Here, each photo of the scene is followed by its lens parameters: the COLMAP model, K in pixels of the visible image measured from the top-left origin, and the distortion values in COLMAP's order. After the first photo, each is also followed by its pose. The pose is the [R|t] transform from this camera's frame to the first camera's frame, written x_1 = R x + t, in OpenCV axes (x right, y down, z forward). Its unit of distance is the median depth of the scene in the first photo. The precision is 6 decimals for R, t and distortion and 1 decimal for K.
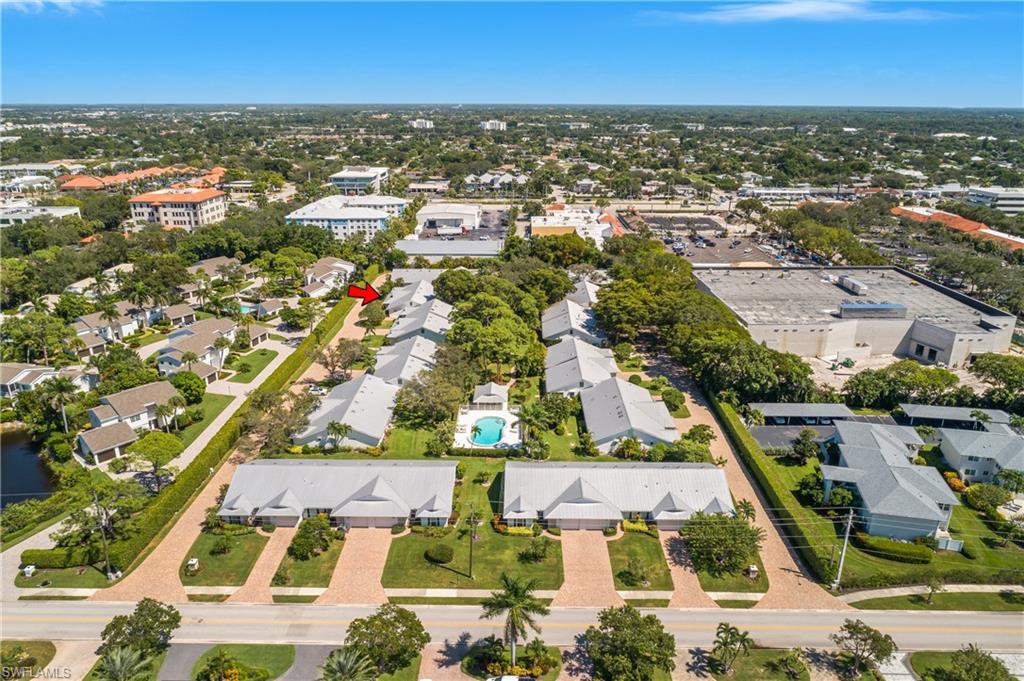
lens RADIAL K [[655.3, 0, 510.6], [0, 655.3, 347.5], [0, 0, 1]] dist [0.001089, 0.000288]
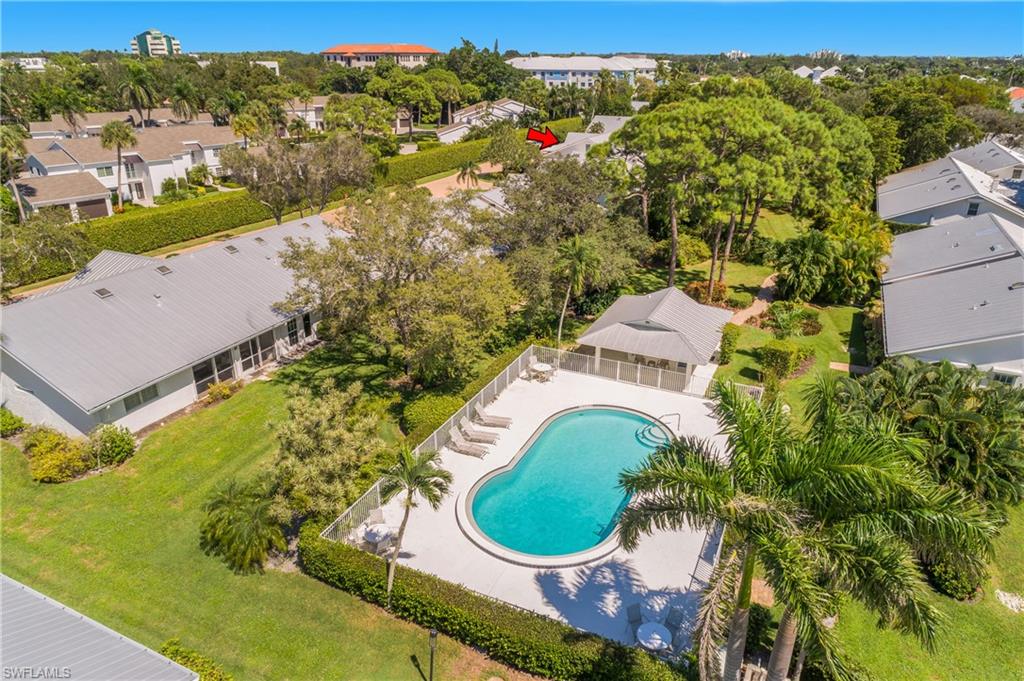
lens RADIAL K [[655.3, 0, 510.6], [0, 655.3, 347.5], [0, 0, 1]] dist [0.001089, 0.000288]
pose [[0.904310, 0.164091, -0.394078, 0.021841], [-0.136836, 0.985881, 0.096510, 0.055444], [0.404351, -0.033351, 0.913996, 0.652460]]
